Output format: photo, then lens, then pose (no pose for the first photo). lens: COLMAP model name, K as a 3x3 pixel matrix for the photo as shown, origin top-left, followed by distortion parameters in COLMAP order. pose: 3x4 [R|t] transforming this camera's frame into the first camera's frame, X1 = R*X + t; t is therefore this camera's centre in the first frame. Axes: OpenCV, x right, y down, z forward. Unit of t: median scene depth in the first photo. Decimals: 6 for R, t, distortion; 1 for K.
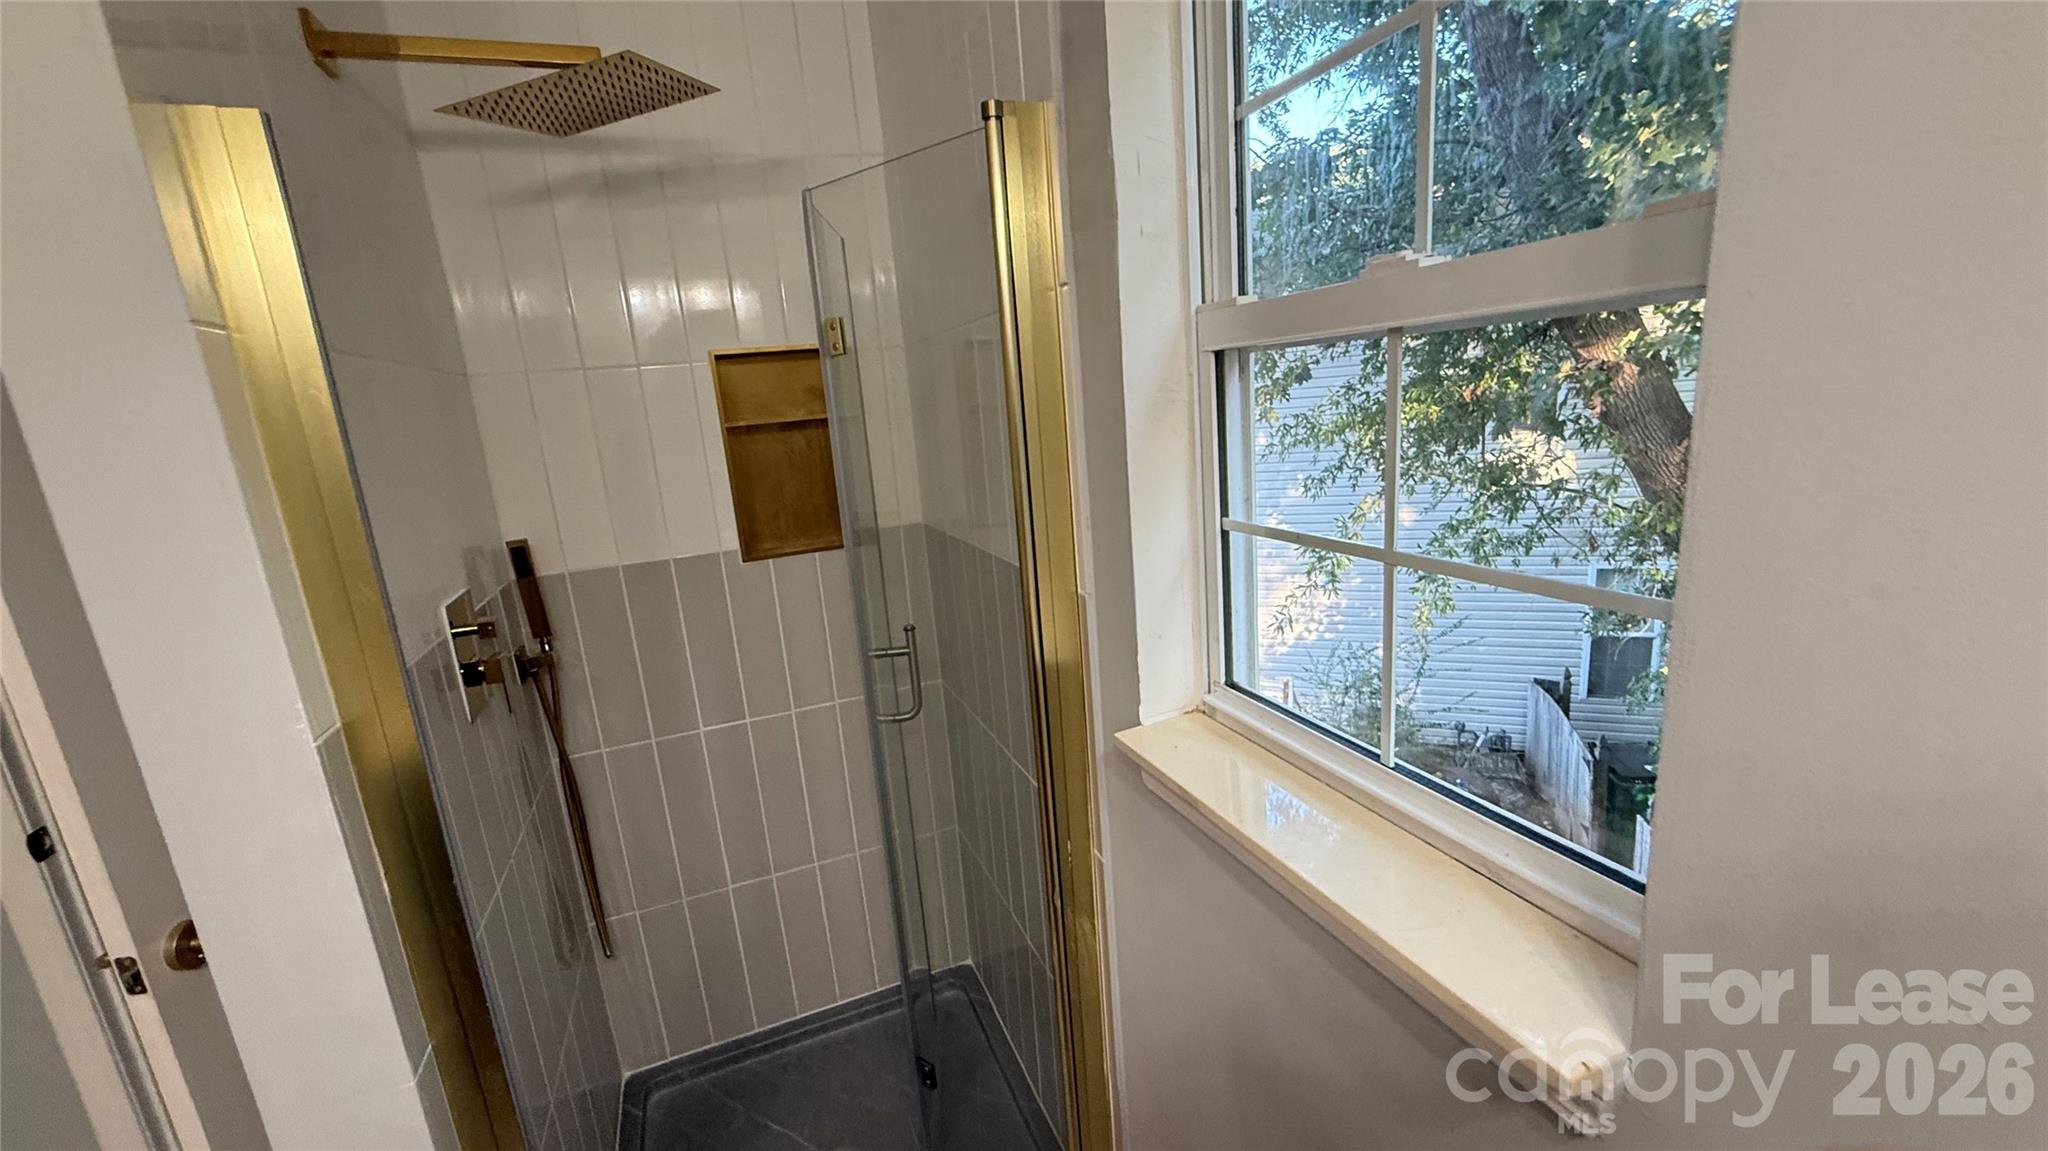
lens RADIAL K [[819.0, 0, 1020.9], [0, 819.0, 577.1], [0, 0, 1]] dist [0.000157, 0.000133]
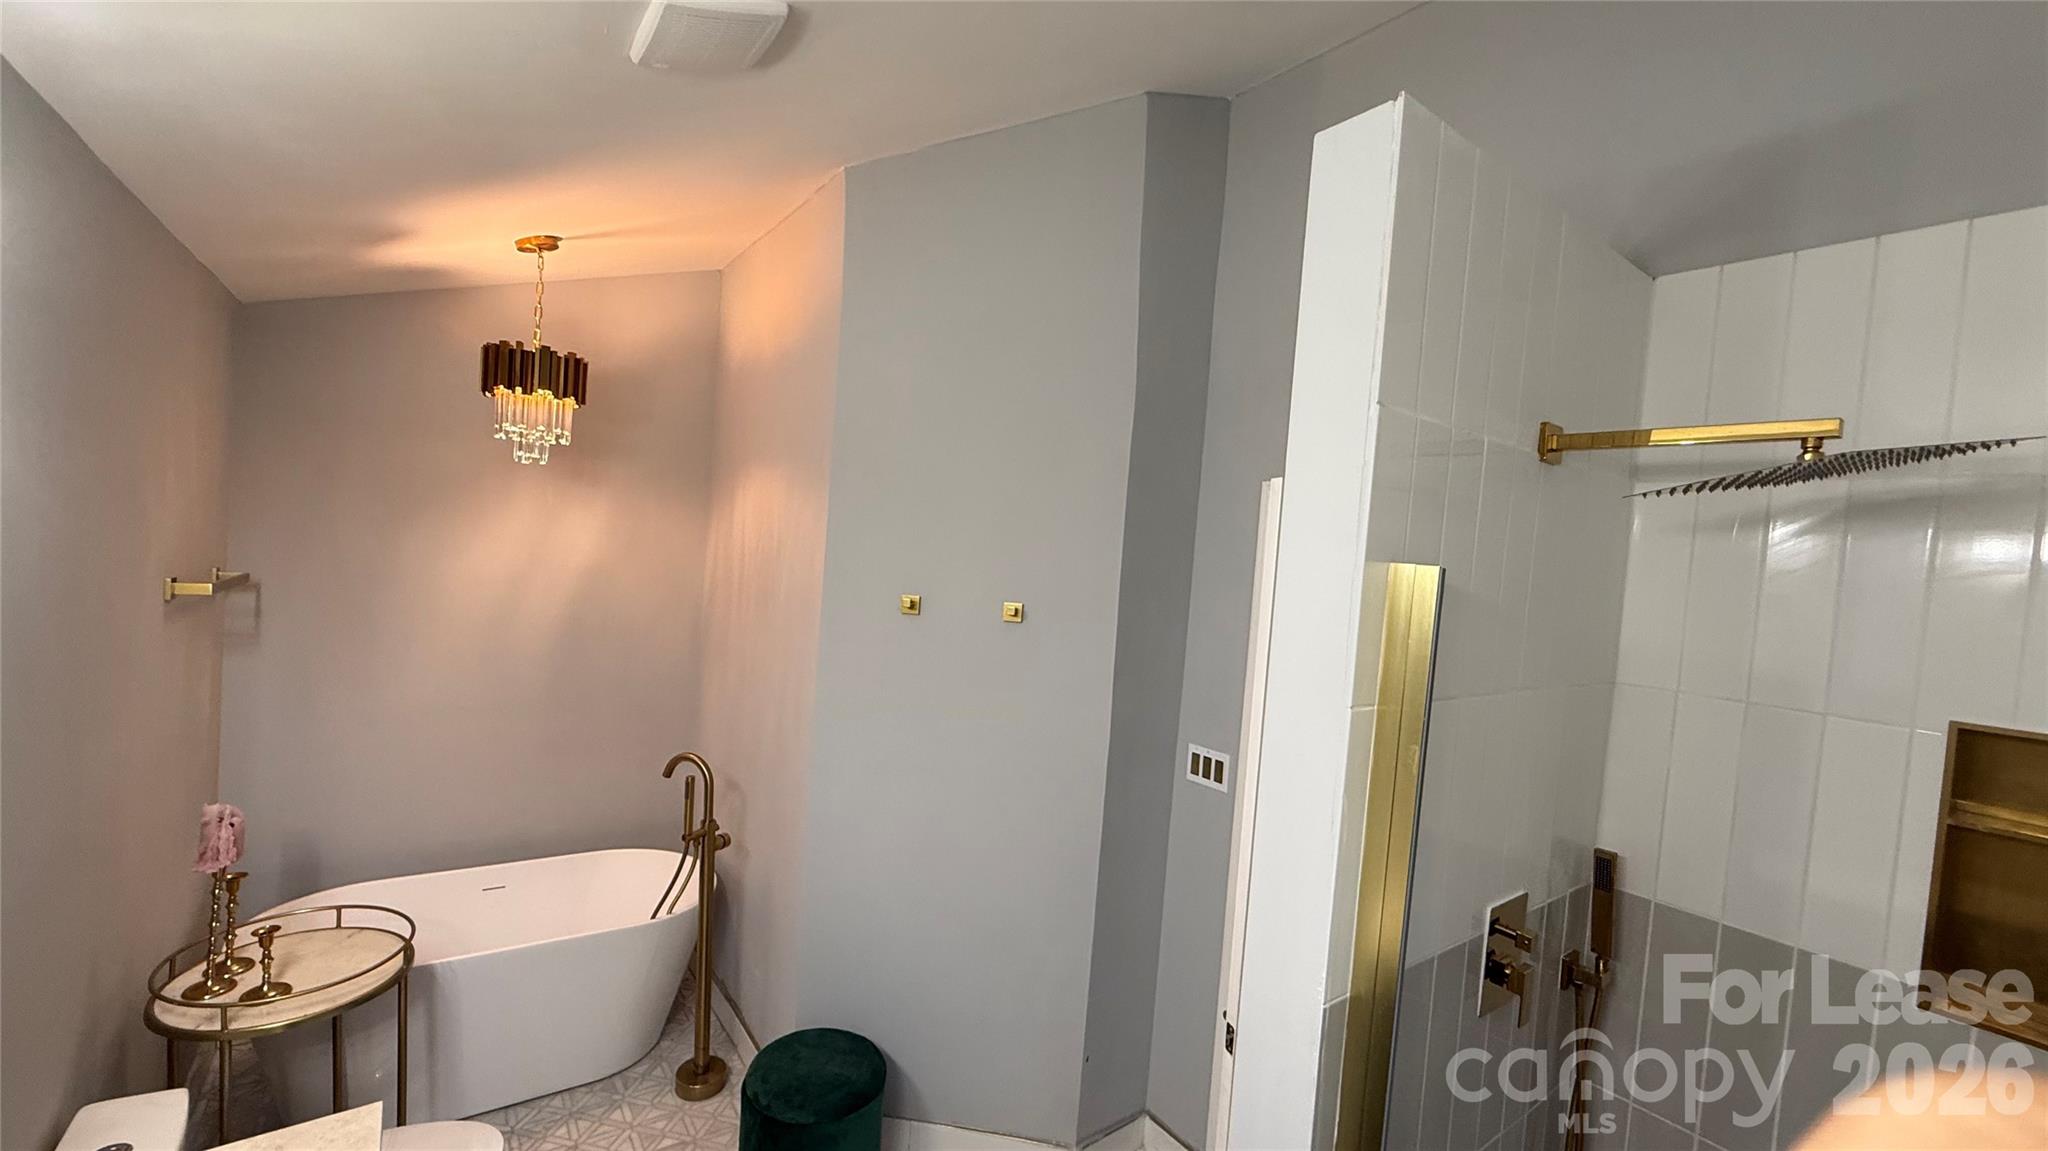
lens RADIAL K [[819.0, 0, 1020.9], [0, 819.0, 577.1], [0, 0, 1]] dist [0.000157, 0.000133]
pose [[0.252923, 0.136321, -0.957834, 0.102245], [-0.304869, 0.950815, 0.054819, -0.193194], [0.918197, 0.278149, 0.282043, -0.015908]]
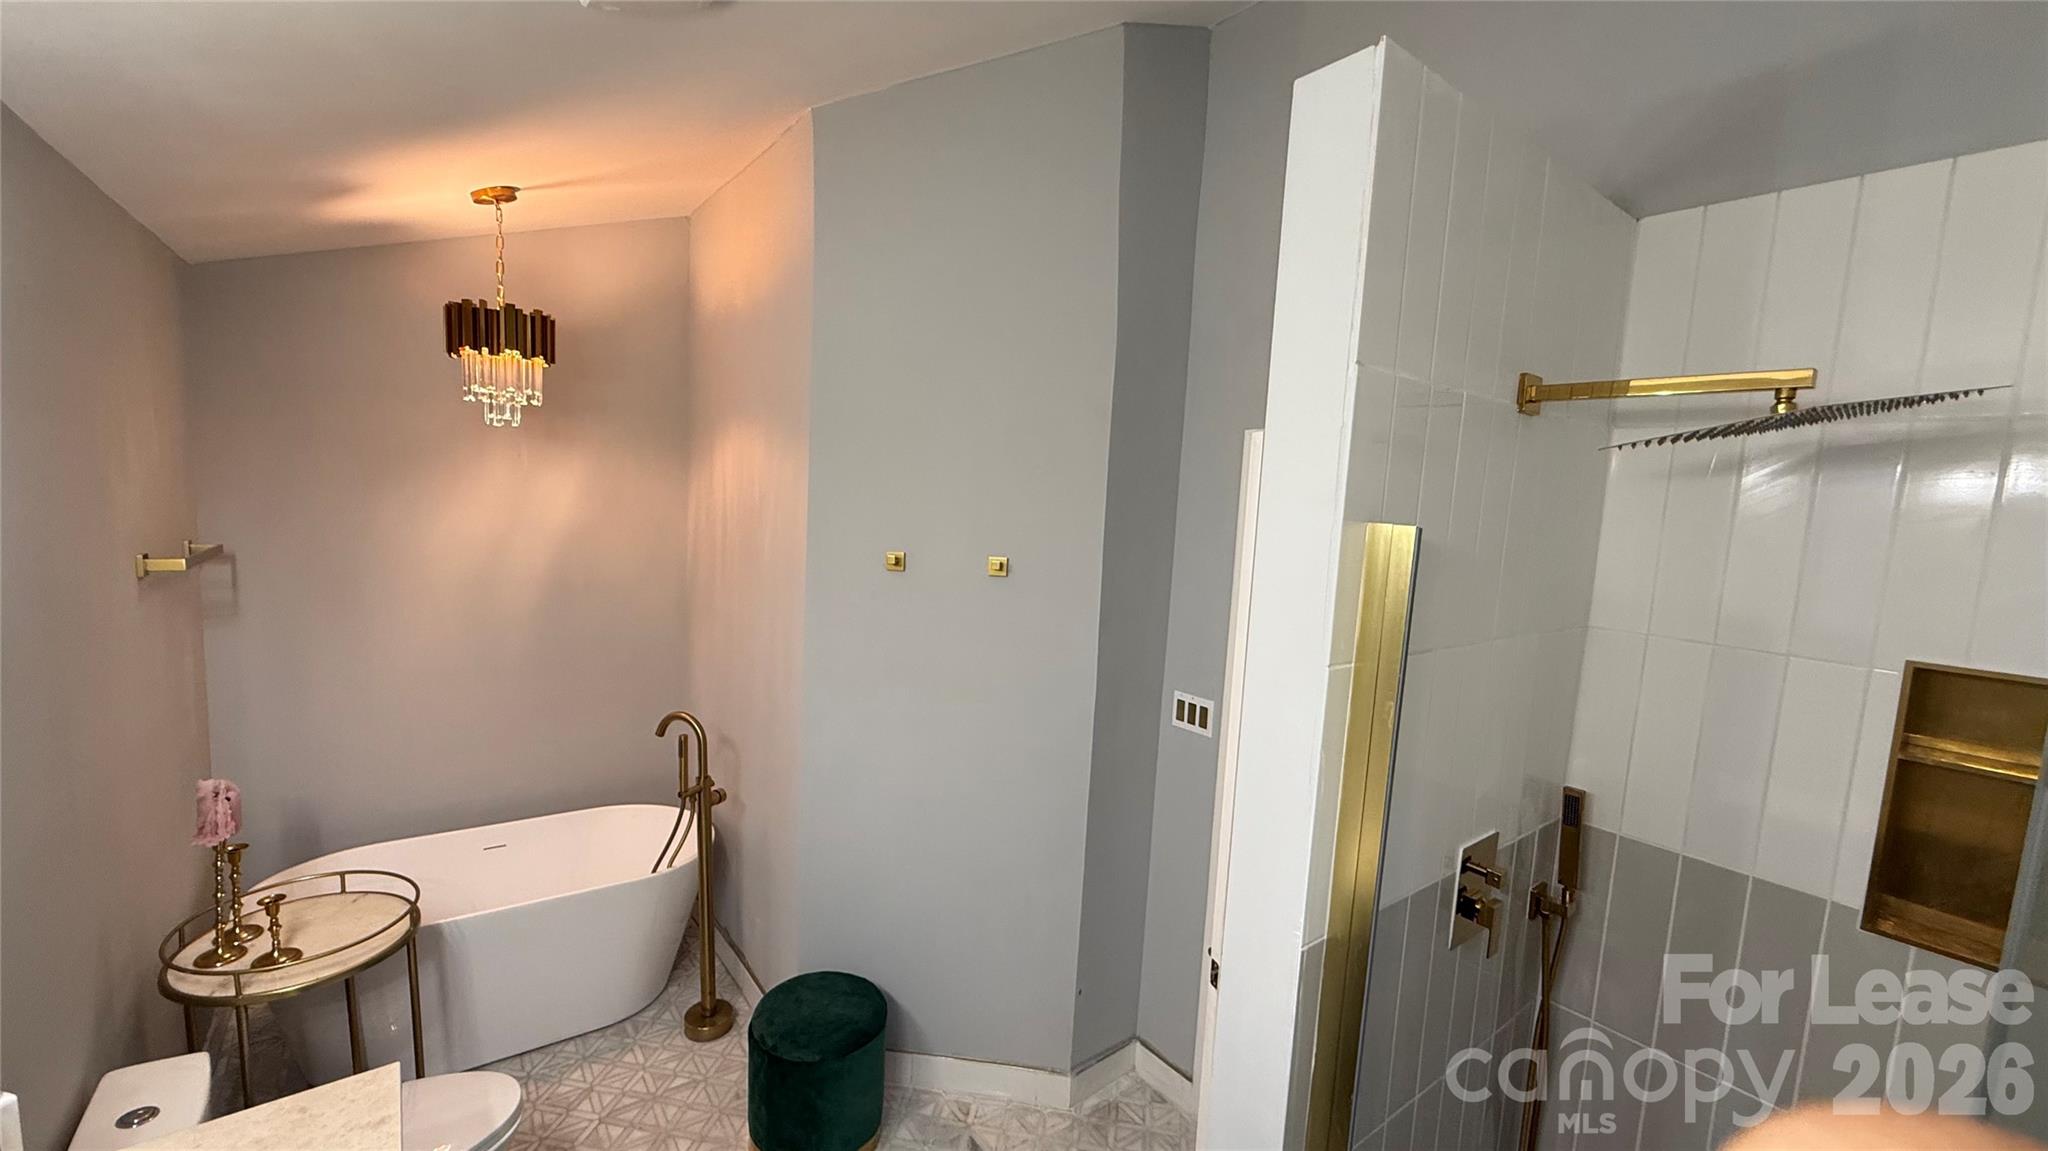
lens RADIAL K [[819.0, 0, 1020.9], [0, 819.0, 577.1], [0, 0, 1]] dist [0.000157, 0.000133]
pose [[0.271756, 0.198304, -0.941714, 0.102897], [-0.283941, 0.951500, 0.118427, -0.215773], [0.919525, 0.235208, 0.314882, -0.018548]]
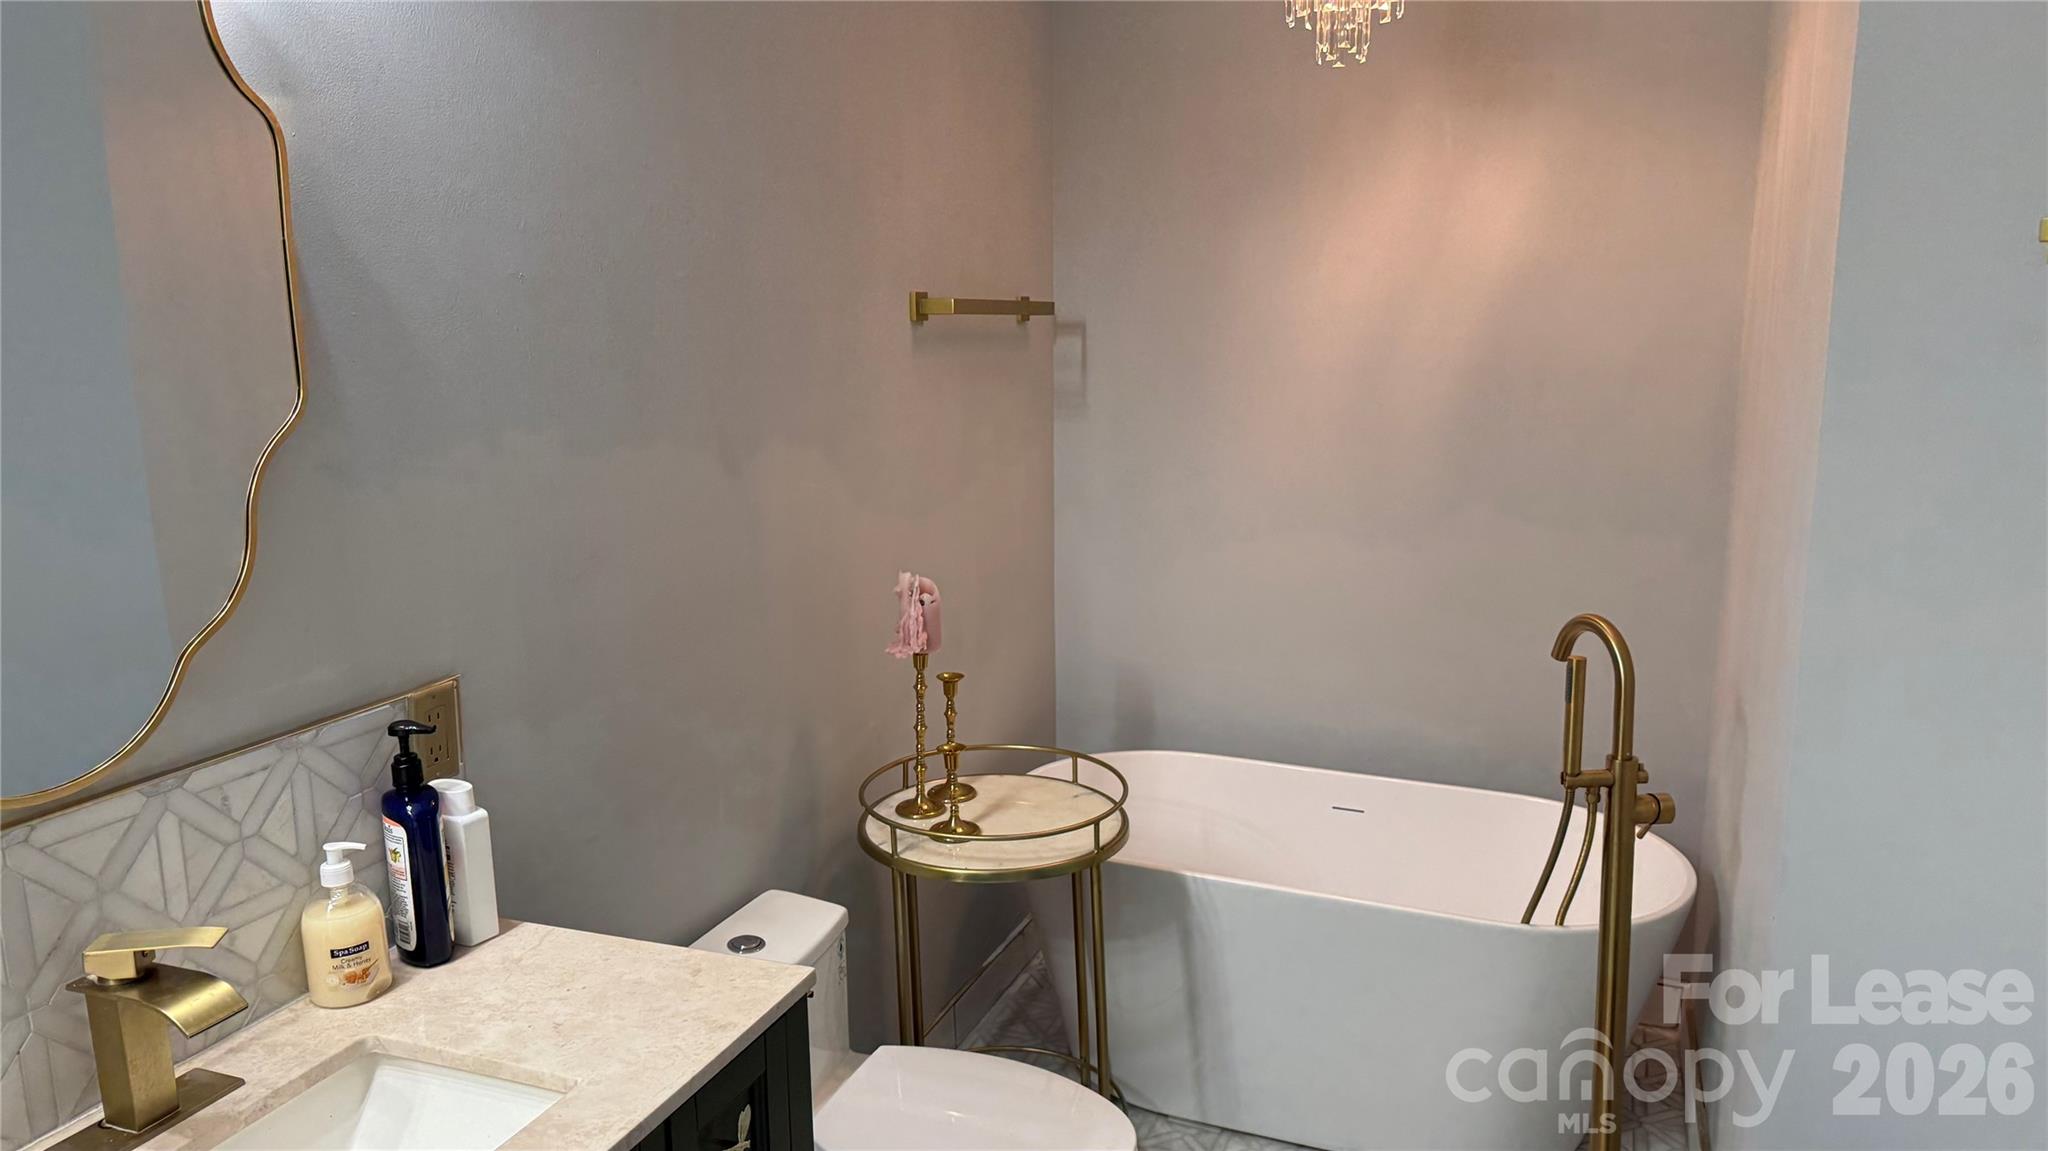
lens RADIAL K [[1422.7, 0, 1024.0], [0, 1422.7, 575.5], [0, 0, 1]] dist [0.066153, 0.000078]
pose [[-0.683552, 0.224087, -0.694652, -0.237880], [-0.092925, 0.917245, 0.387334, -0.093395], [0.723962, 0.329313, -0.606162, 0.362667]]
